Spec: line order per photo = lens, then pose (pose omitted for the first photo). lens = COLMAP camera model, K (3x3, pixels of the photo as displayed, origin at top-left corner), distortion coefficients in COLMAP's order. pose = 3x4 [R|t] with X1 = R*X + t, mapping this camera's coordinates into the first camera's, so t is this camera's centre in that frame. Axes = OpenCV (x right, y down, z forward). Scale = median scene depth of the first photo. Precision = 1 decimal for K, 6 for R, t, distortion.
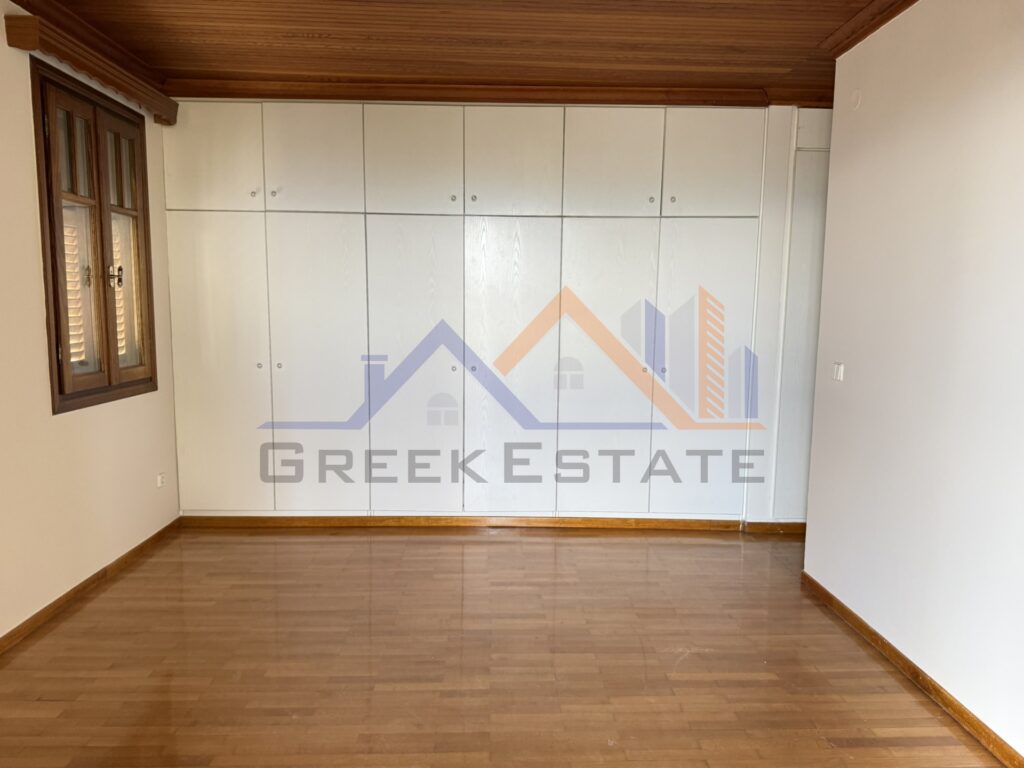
lens RADIAL K [[727.3, 0, 515.1], [0, 727.3, 386.1], [0, 0, 1]] dist [0.043918, -0.032730]
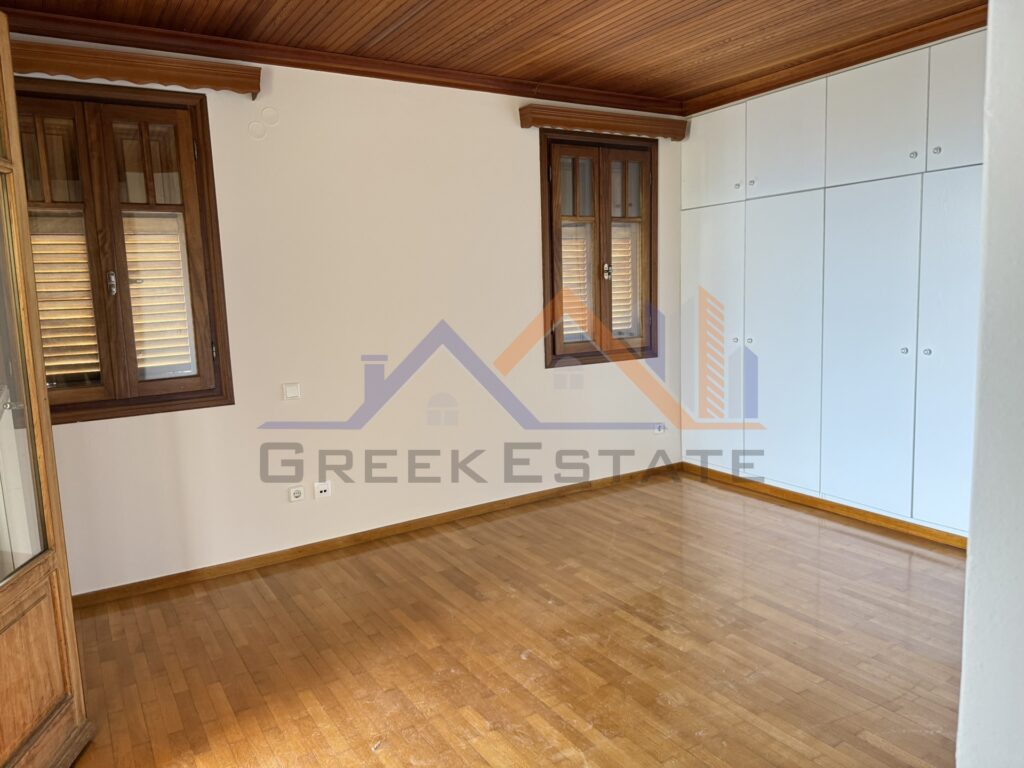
lens RADIAL K [[727.3, 0, 511.7], [0, 727.3, 381.4], [0, 0, 1]] dist [0.043918, -0.032730]
pose [[0.498617, 0.090946, -0.862038, 0.567756], [-0.056864, 0.995770, 0.072163, -0.034756], [0.864955, 0.013037, 0.501680, 0.185238]]
